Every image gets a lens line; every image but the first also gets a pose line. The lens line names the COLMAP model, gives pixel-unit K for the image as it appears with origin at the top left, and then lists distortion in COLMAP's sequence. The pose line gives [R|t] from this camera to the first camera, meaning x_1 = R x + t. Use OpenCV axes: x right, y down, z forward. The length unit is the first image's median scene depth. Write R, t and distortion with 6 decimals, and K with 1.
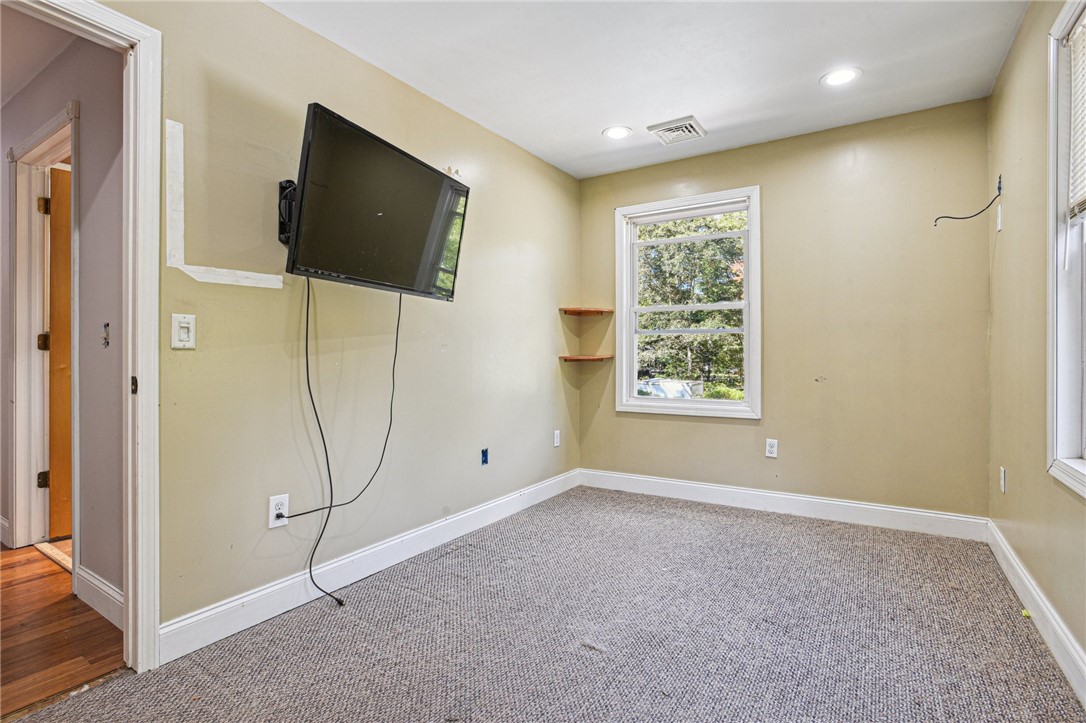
lens RADIAL K [[518.4, 0, 546.5], [0, 518.4, 363.3], [0, 0, 1]] dist [-0.049105, 0.030242]
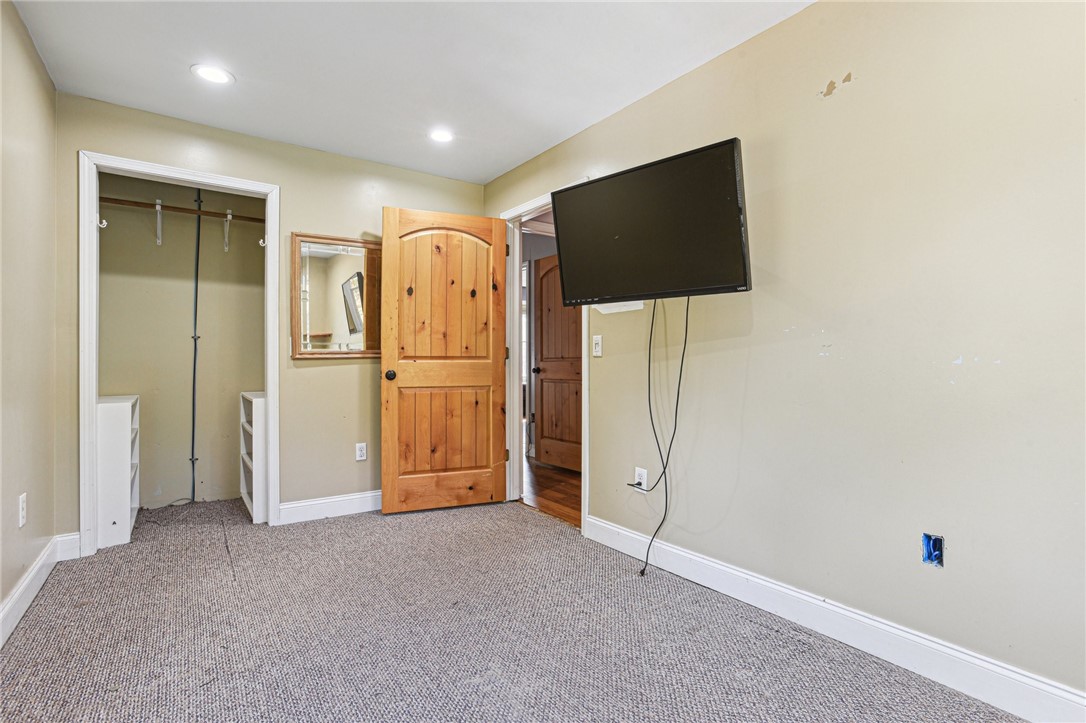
lens RADIAL K [[518.4, 0, 546.5], [0, 518.4, 363.3], [0, 0, 1]] dist [-0.049105, 0.030242]
pose [[-0.379095, 0.000986, -0.925357, 0.699111], [-0.008550, 0.999953, 0.004568, -0.011577], [0.925318, 0.009643, -0.379069, 1.135085]]
